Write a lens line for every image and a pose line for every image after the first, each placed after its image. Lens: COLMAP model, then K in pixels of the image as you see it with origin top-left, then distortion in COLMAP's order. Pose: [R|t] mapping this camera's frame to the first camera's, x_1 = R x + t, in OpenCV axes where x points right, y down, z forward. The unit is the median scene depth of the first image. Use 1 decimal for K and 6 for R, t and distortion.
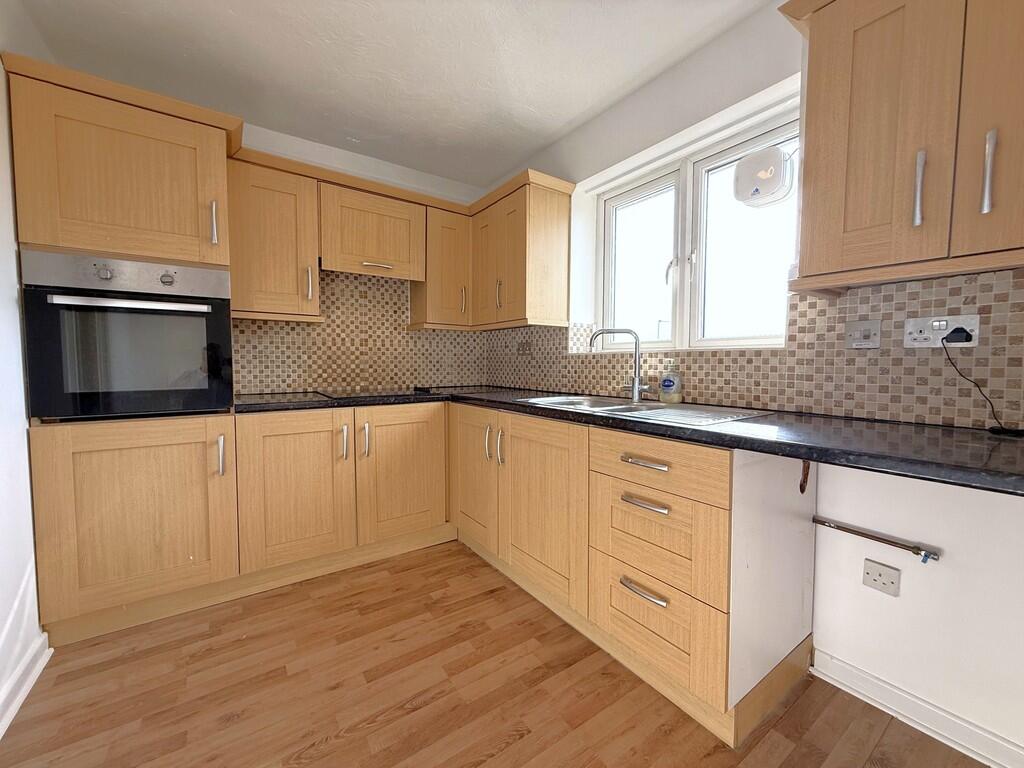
lens RADIAL K [[409.7, 0, 508.5], [0, 409.7, 383.4], [0, 0, 1]] dist [0.000525, 0.000128]
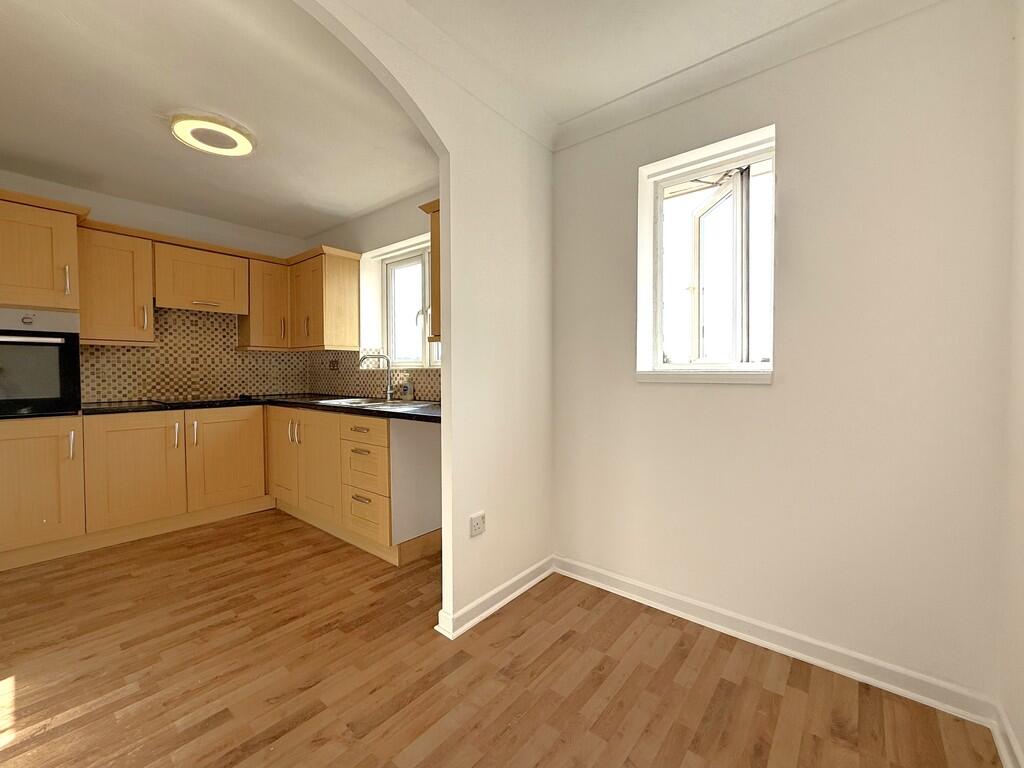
lens RADIAL K [[423.6, 0, 512.0], [0, 423.6, 384.0], [0, 0, 1]] dist [-0.003788, -0.000086]
pose [[0.960894, -0.012471, 0.276635, 0.245502], [0.018206, 0.999669, -0.018171, 0.015007], [-0.276317, 0.022497, 0.960803, -0.567897]]
